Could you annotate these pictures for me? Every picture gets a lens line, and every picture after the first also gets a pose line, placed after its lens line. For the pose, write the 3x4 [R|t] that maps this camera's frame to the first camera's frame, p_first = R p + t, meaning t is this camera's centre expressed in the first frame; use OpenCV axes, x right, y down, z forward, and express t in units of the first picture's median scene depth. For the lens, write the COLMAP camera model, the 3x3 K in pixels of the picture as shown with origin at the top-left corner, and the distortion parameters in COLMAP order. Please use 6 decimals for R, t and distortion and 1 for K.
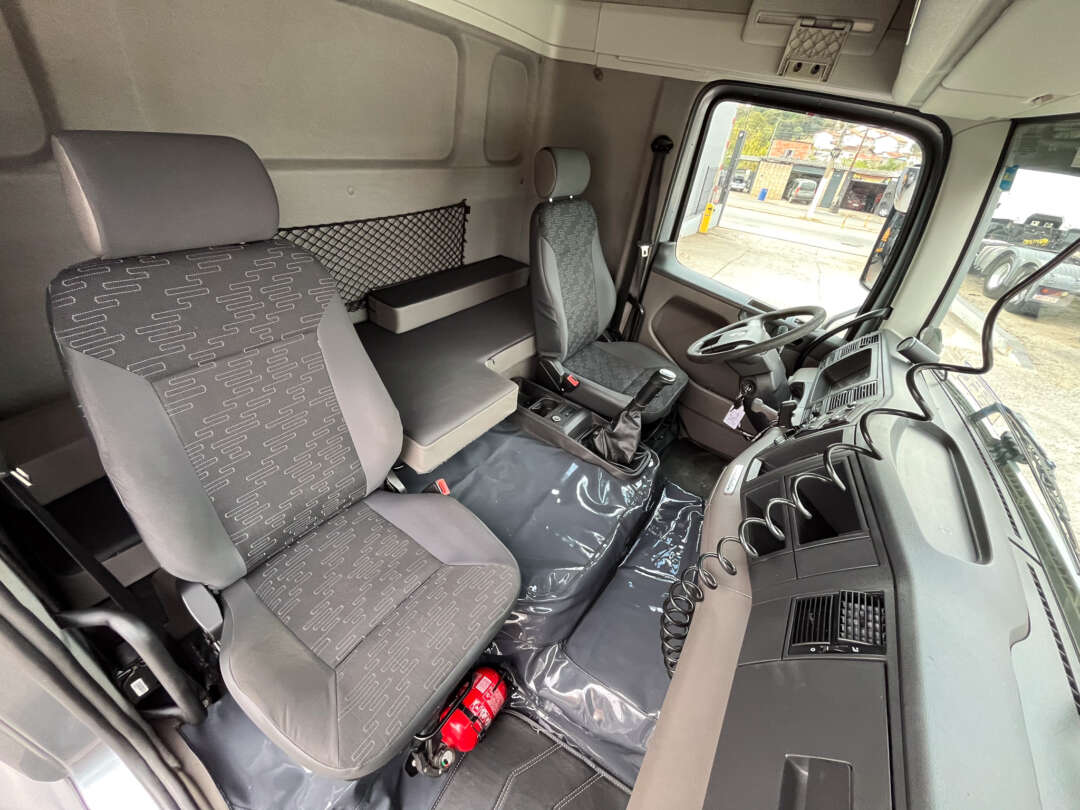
lens RADIAL K [[432.2, 0, 540.0], [0, 432.2, 405.0], [0, 0, 1]] dist [-0.000742, -0.000055]
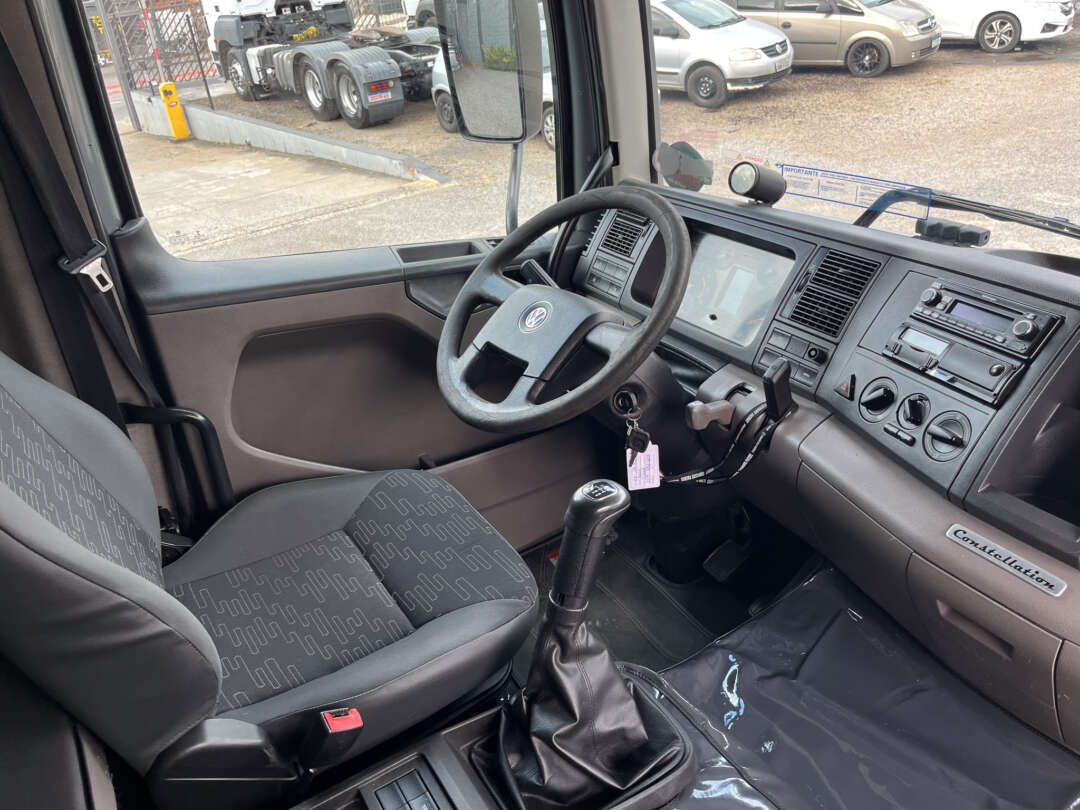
lens RADIAL K [[834.4, 0, 542.7], [0, 834.4, 402.2], [0, 0, 1]] dist [0.095770, -0.138854]
pose [[0.403214, -0.563057, 0.721377, -0.160745], [0.609974, 0.753008, 0.246801, -0.273873], [-0.682166, 0.340508, 0.647074, 0.449104]]
